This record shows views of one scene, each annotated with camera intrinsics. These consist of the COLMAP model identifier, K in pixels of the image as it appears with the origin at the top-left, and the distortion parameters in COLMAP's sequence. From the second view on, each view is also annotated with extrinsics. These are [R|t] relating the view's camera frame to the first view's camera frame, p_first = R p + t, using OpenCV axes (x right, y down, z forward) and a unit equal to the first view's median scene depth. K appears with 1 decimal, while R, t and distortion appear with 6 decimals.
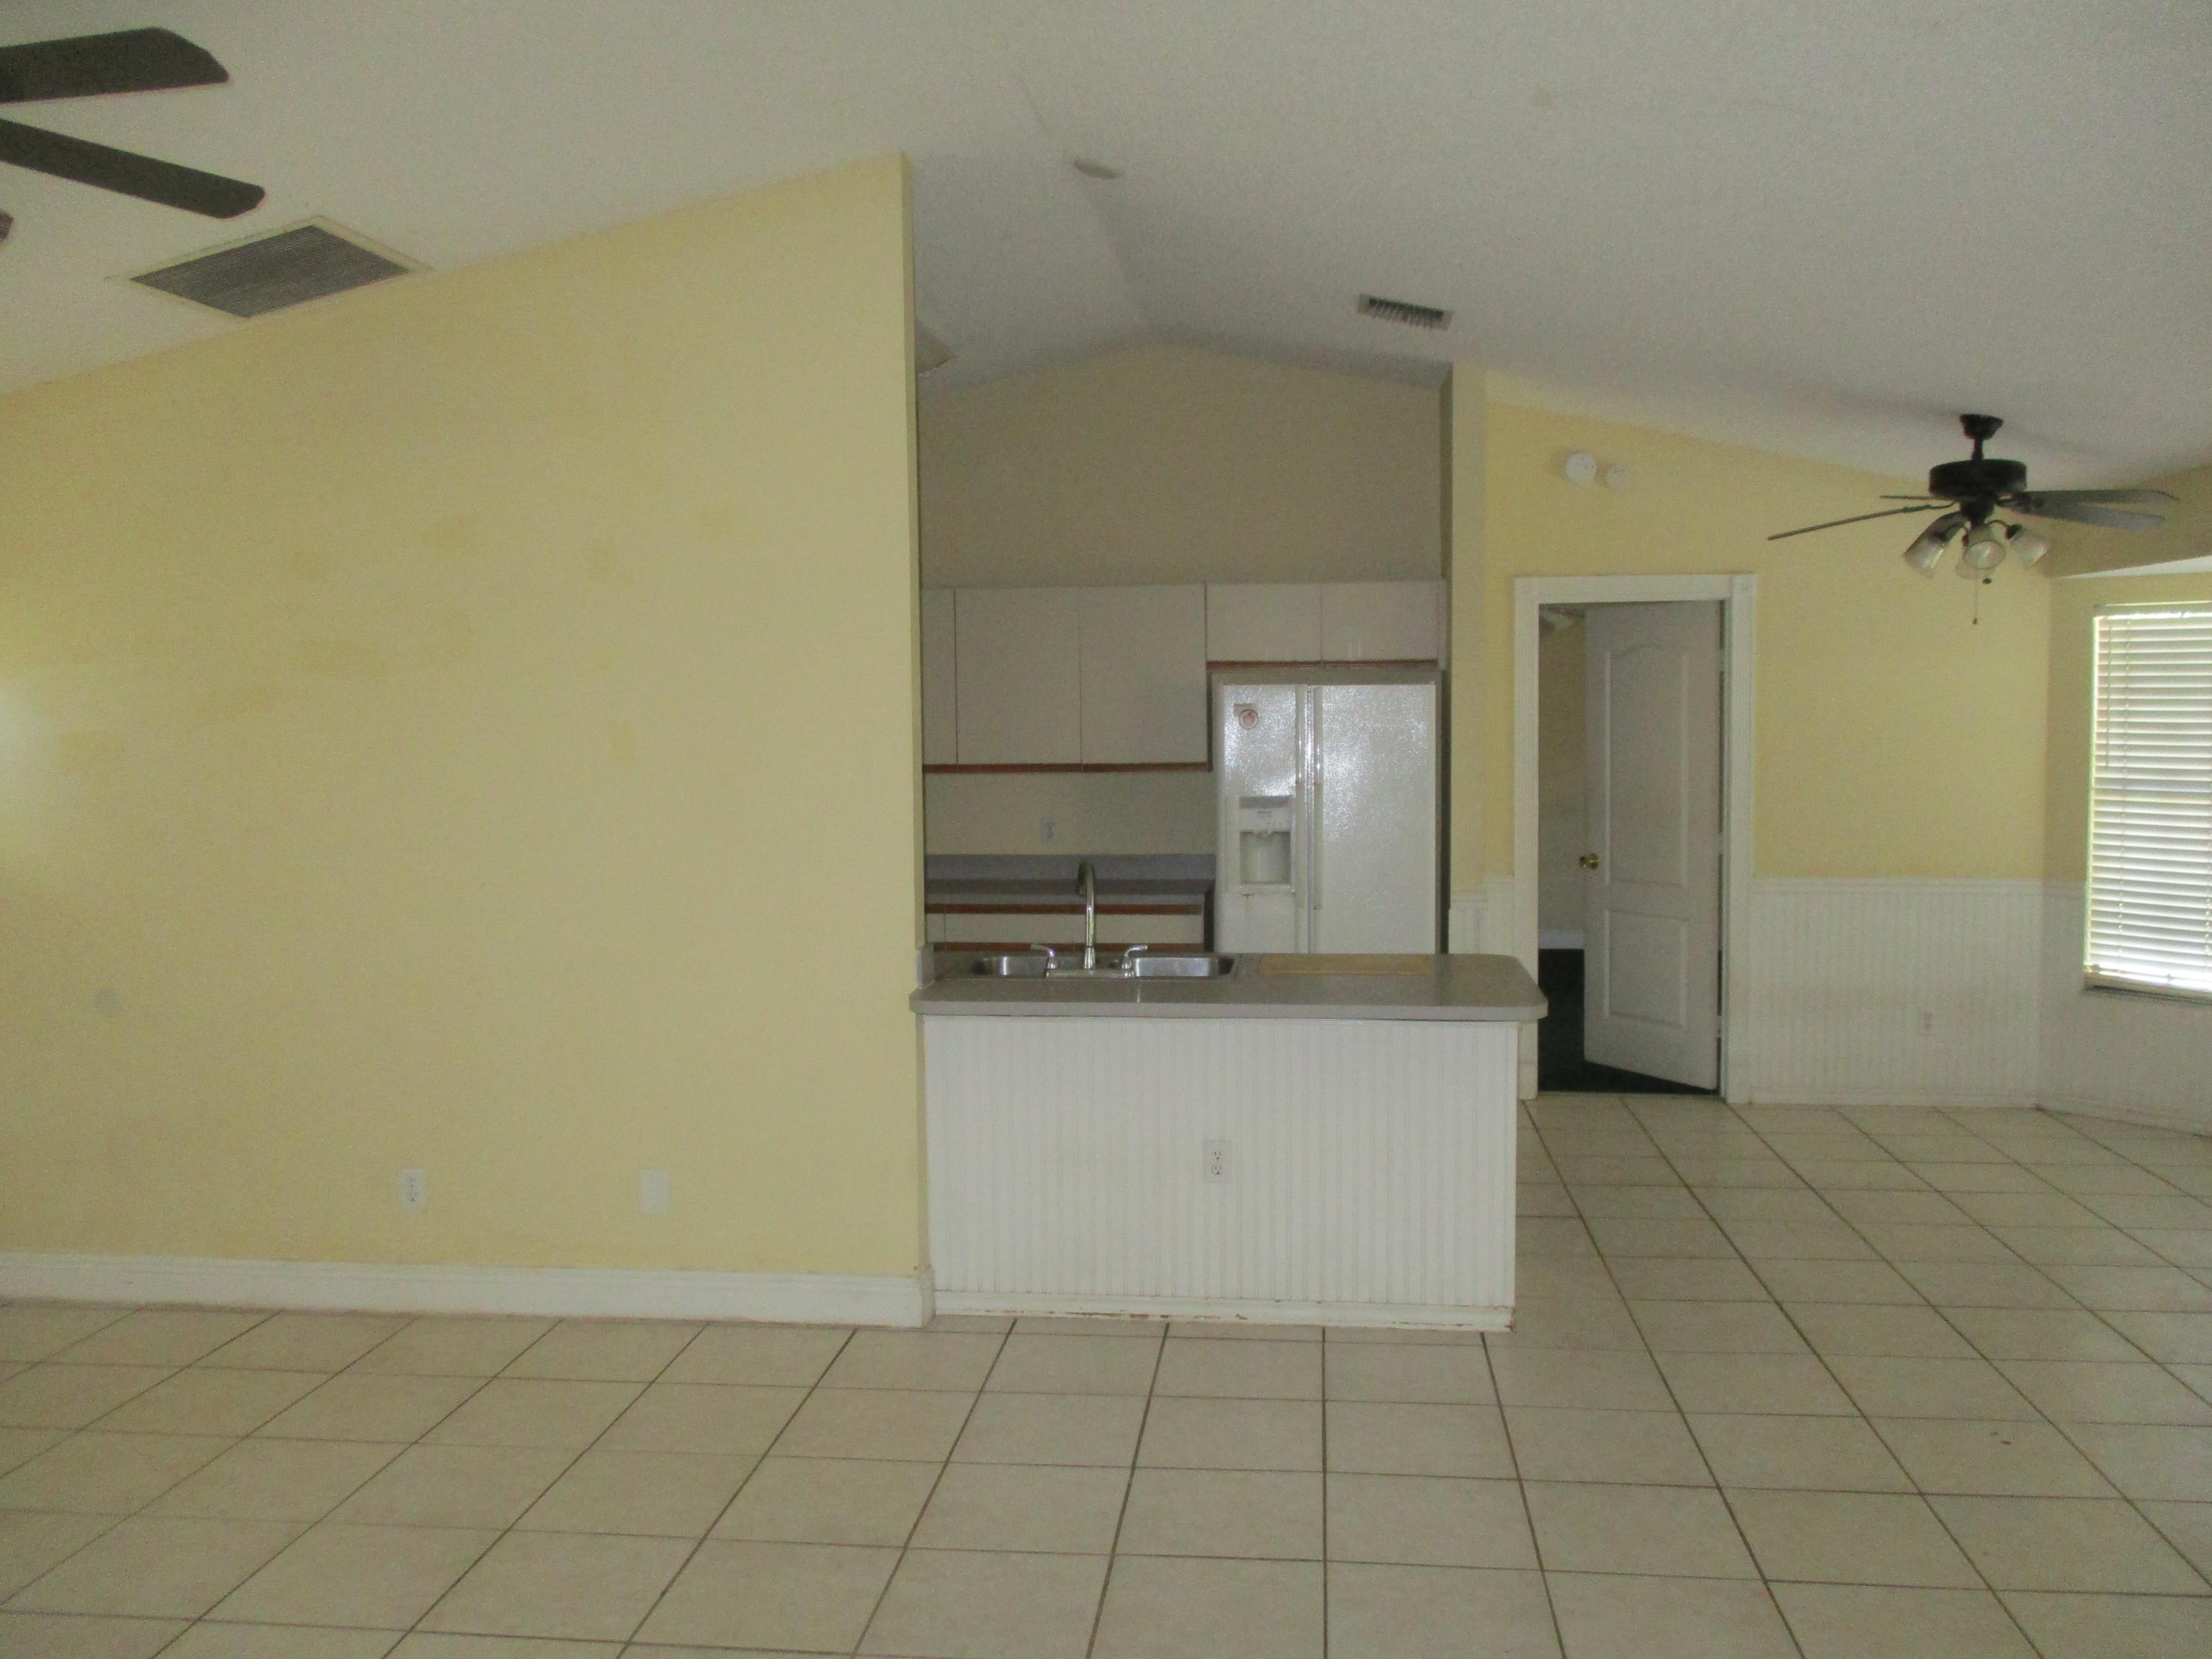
lens RADIAL K [[1864.1, 0, 1106.0], [0, 1864.1, 829.5], [0, 0, 1]] dist [-0.003459, -0.006072]
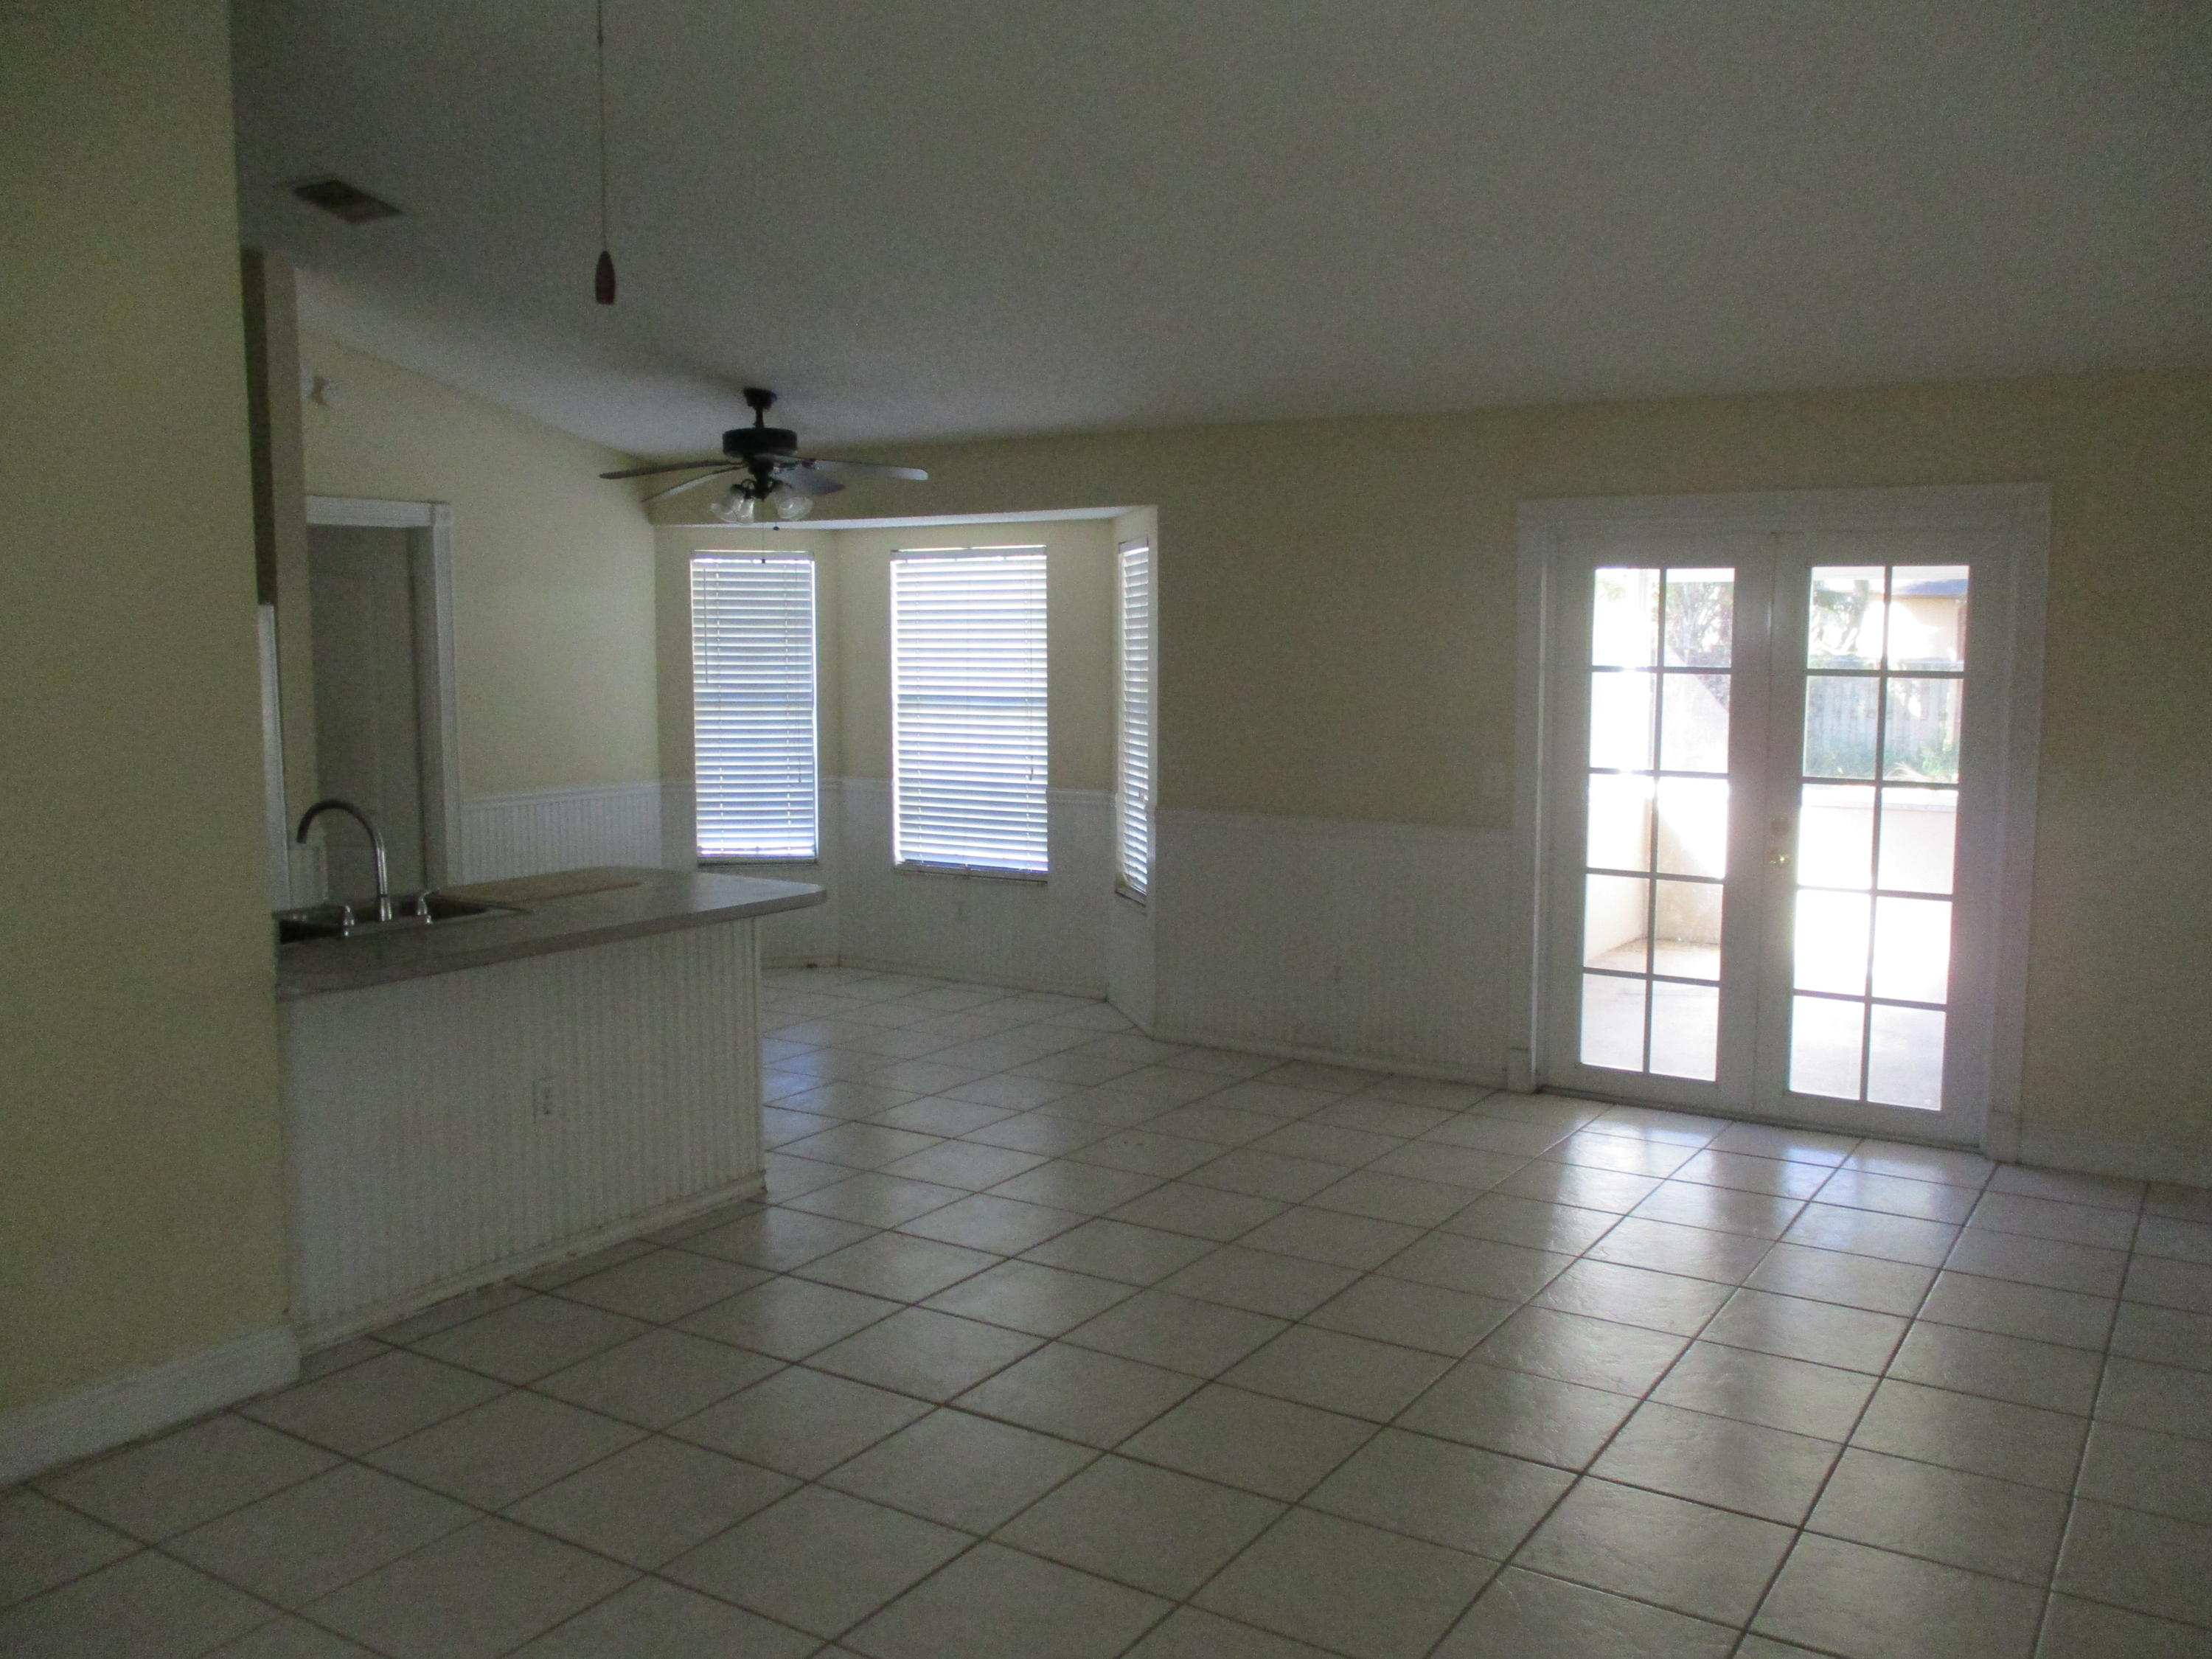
lens RADIAL K [[1864.1, 0, 1106.0], [0, 1864.1, 829.5], [0, 0, 1]] dist [-0.003459, -0.006072]
pose [[0.470191, -0.087640, 0.878202, -0.505787], [0.059653, 0.995938, 0.067451, -0.006083], [-0.880546, 0.020673, 0.473509, 0.233820]]
